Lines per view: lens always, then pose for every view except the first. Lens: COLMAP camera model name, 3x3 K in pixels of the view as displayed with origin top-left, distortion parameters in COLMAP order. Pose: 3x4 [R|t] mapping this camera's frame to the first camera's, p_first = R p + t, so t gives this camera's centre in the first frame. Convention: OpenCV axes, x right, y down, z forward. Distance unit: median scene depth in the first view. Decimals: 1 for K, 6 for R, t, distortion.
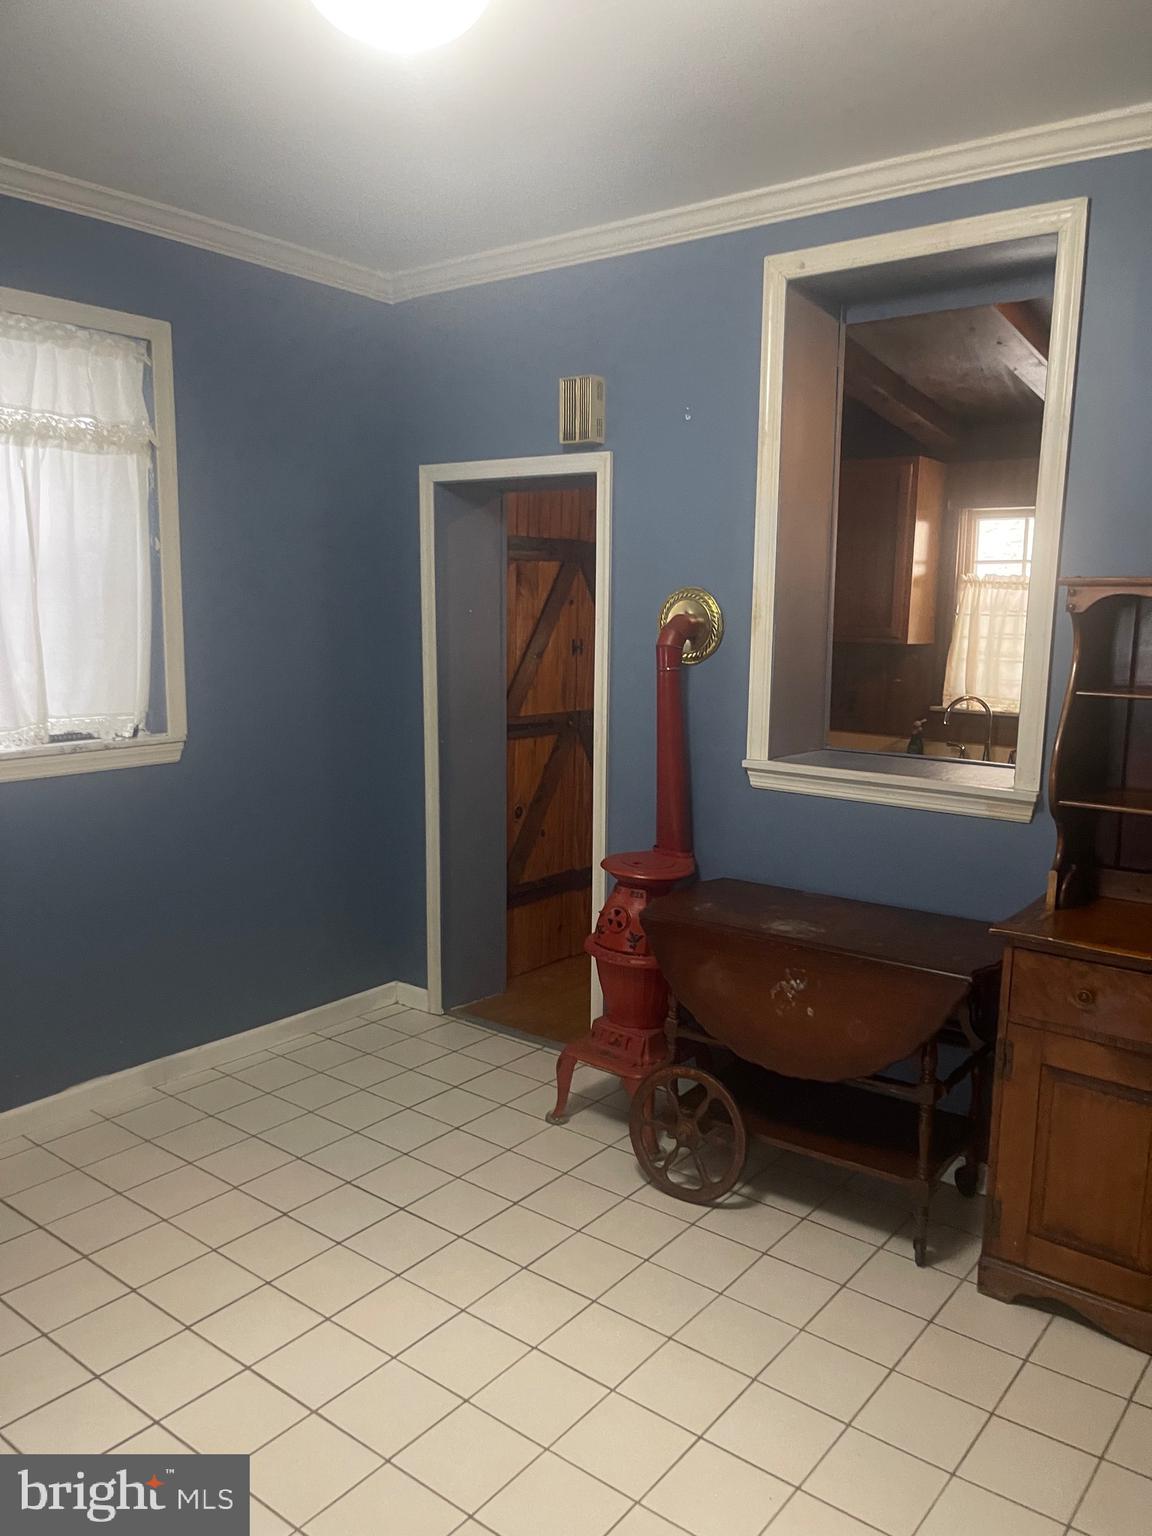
lens RADIAL K [[1153.9, 0, 581.9], [0, 1153.9, 782.9], [0, 0, 1]] dist [0.056009, -0.074668]
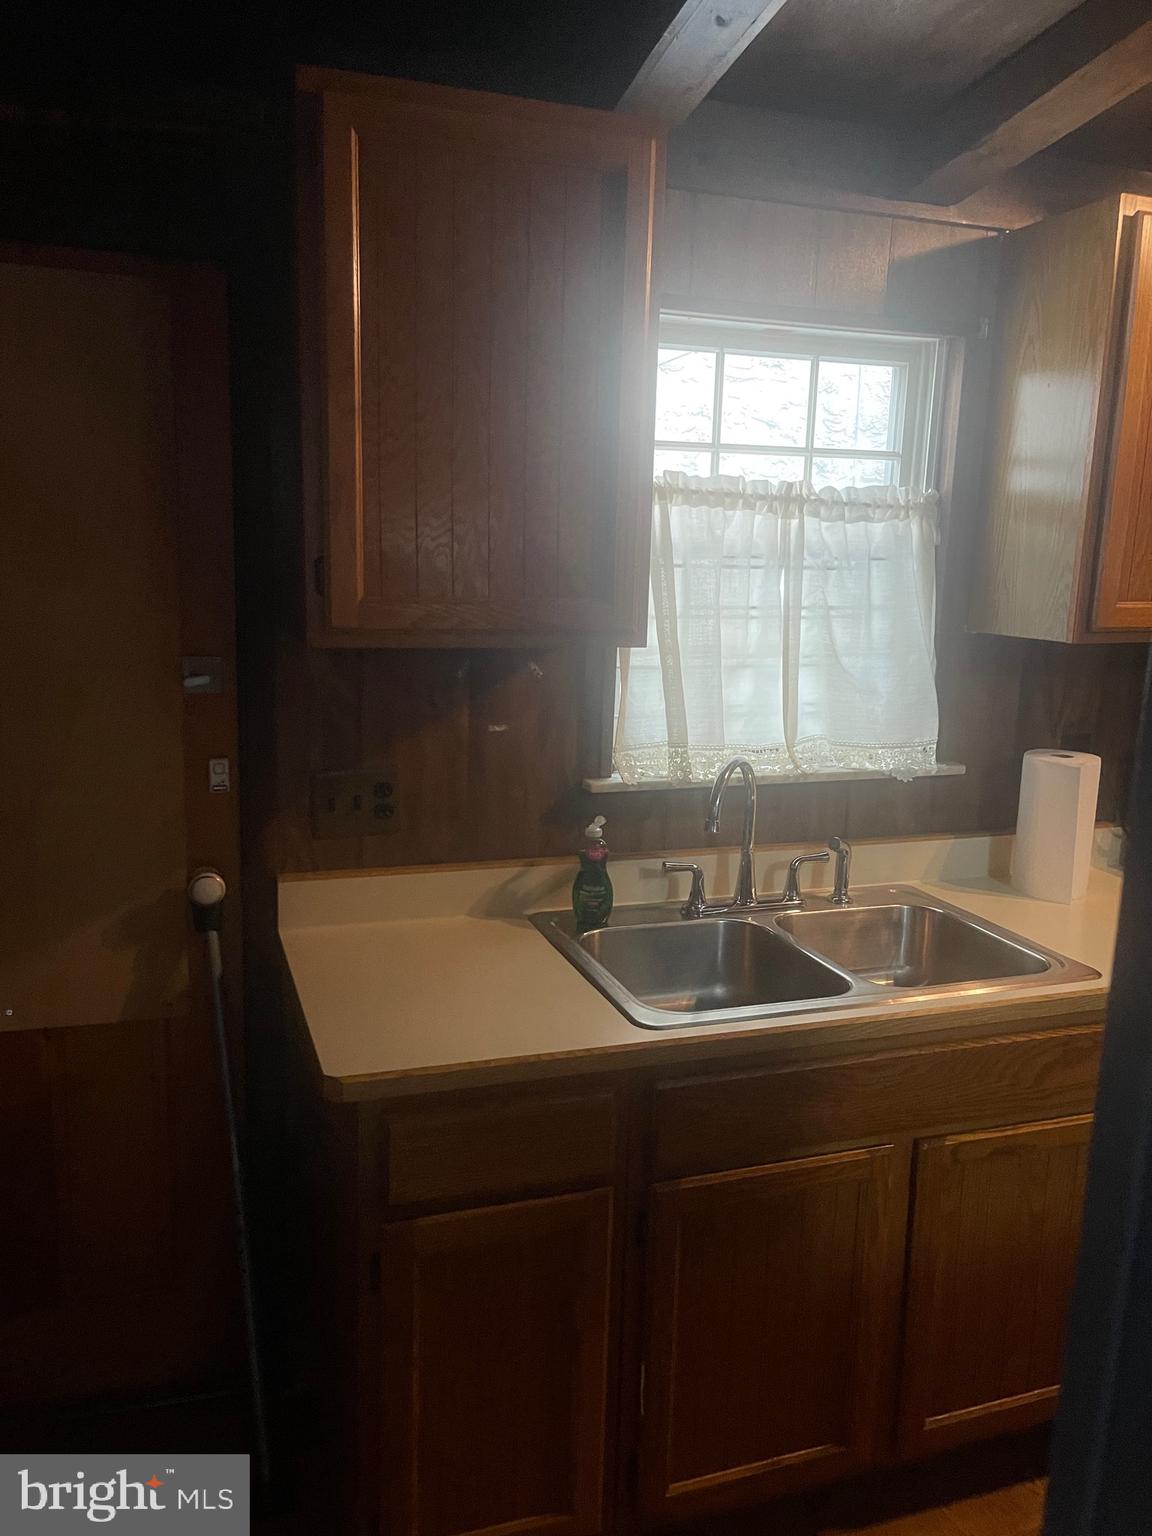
lens RADIAL K [[1153.9, 0, 582.9], [0, 1153.9, 773.6], [0, 0, 1]] dist [0.056009, -0.074668]
pose [[0.544733, -0.165588, 0.822099, -0.076781], [0.117764, 0.985702, 0.120509, -0.195297], [-0.830300, 0.031168, 0.556445, 1.244054]]
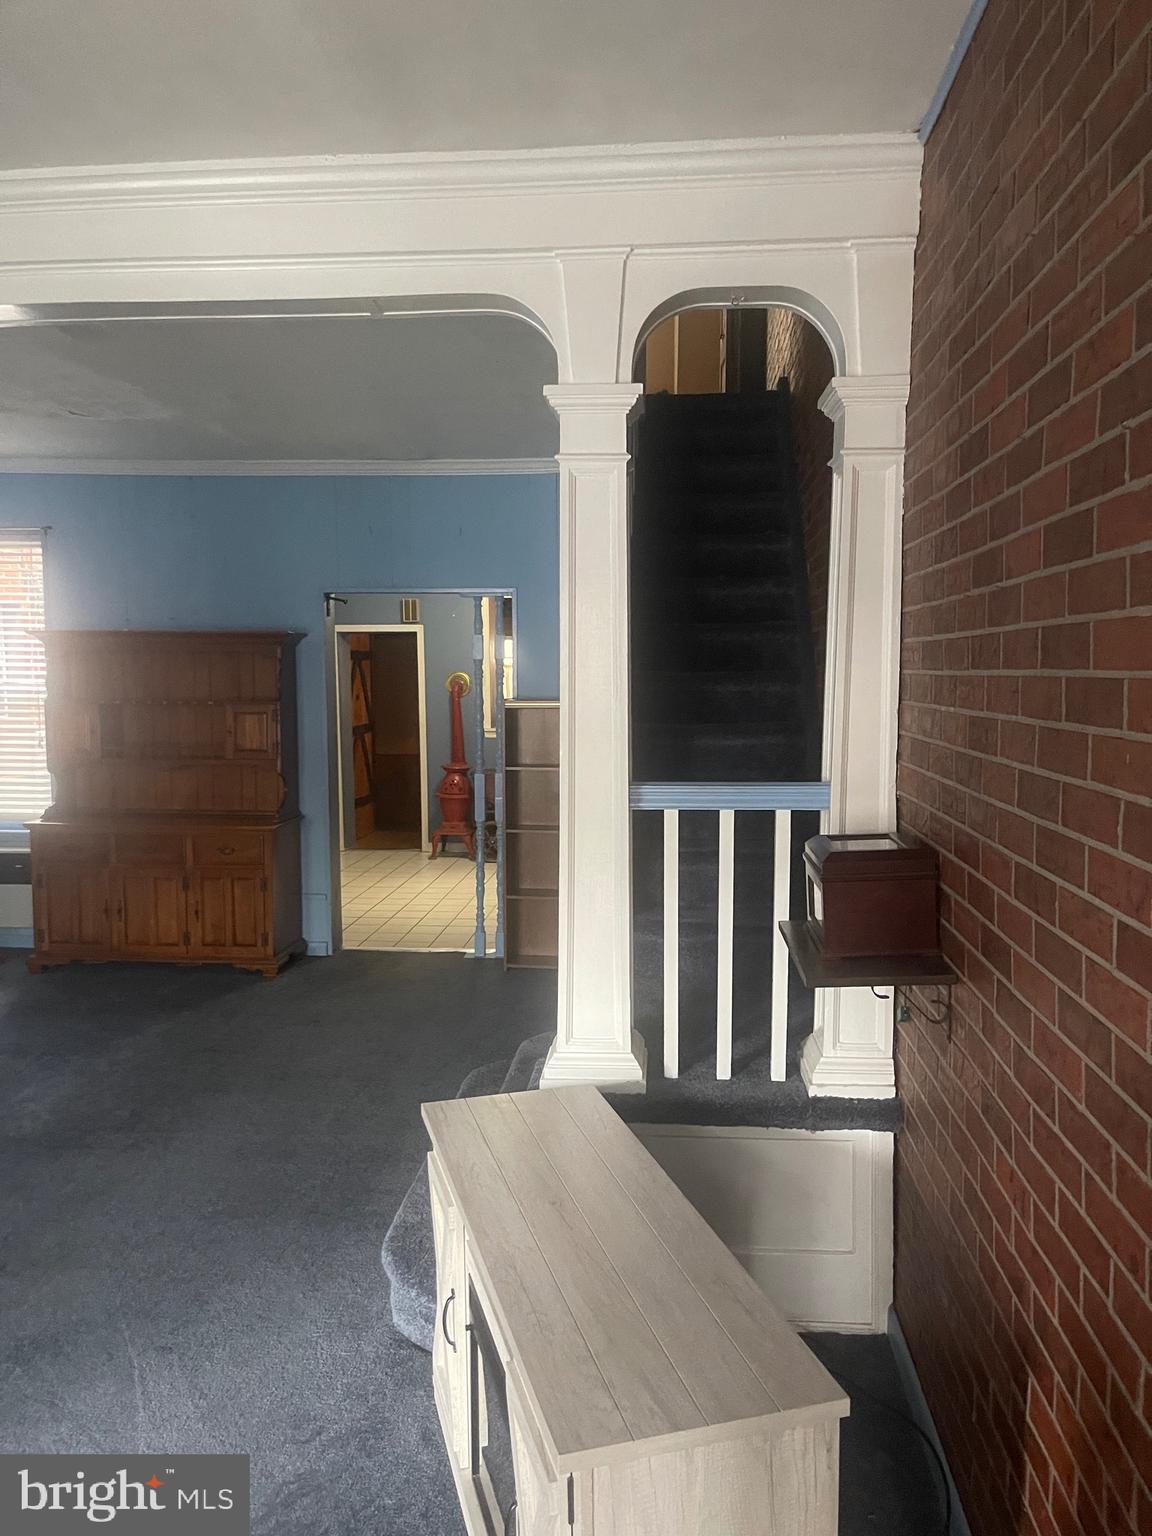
lens RADIAL K [[1153.9, 0, 586.0], [0, 1153.9, 780.9], [0, 0, 1]] dist [0.056009, -0.074668]
pose [[0.840518, -0.073970, 0.536710, -1.327971], [0.105380, 0.994037, -0.028032, 0.241000], [-0.531436, 0.080120, 0.843301, -1.754331]]
